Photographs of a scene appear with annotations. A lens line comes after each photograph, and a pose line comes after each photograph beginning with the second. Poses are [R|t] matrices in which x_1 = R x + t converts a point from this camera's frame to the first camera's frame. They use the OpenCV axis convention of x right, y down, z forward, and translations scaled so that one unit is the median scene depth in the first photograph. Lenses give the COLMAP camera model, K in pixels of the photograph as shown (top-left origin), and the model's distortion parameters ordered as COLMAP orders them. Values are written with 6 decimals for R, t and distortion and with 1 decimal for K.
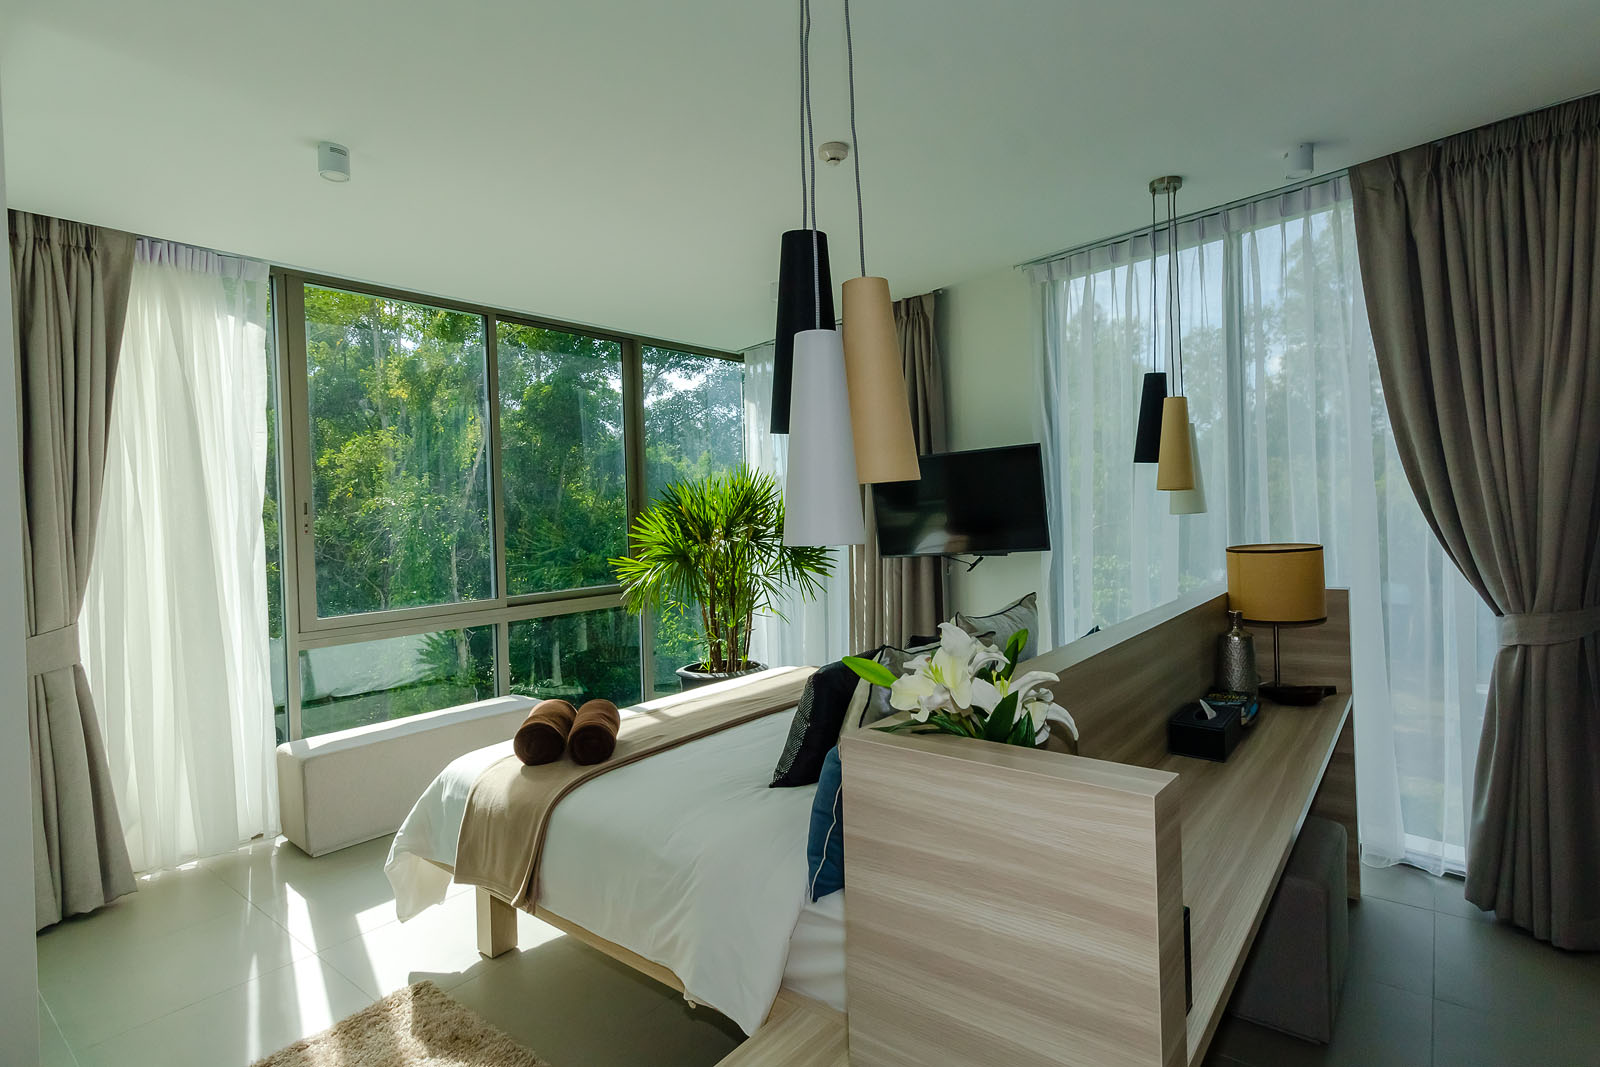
lens RADIAL K [[767.0, 0, 800.9], [0, 767.0, 528.7], [0, 0, 1]] dist [0.003930, -0.000639]
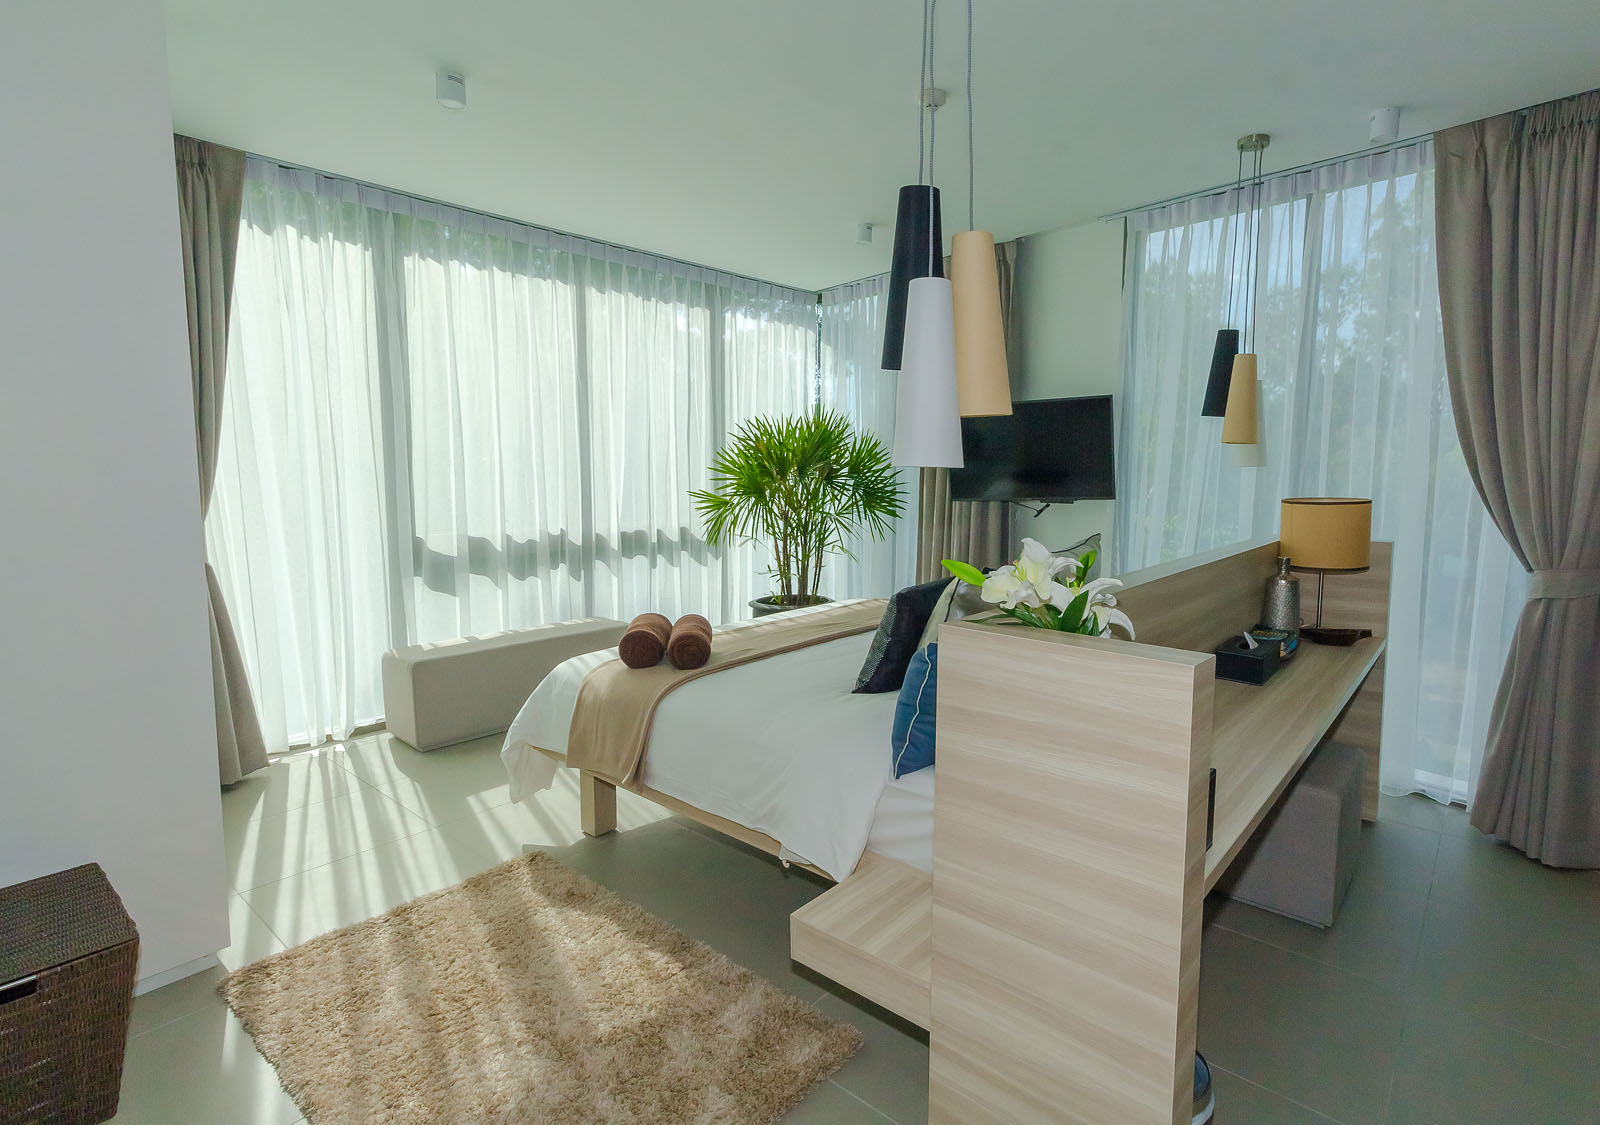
lens RADIAL K [[790.9, 0, 850.0], [0, 790.9, 544.7], [0, 0, 1]] dist [0.002295, 0.001044]
pose [[0.999162, 0.040882, -0.002013, -0.043073], [-0.040581, 0.995832, 0.081681, 0.023926], [0.005344, -0.081531, 0.996657, -0.110316]]
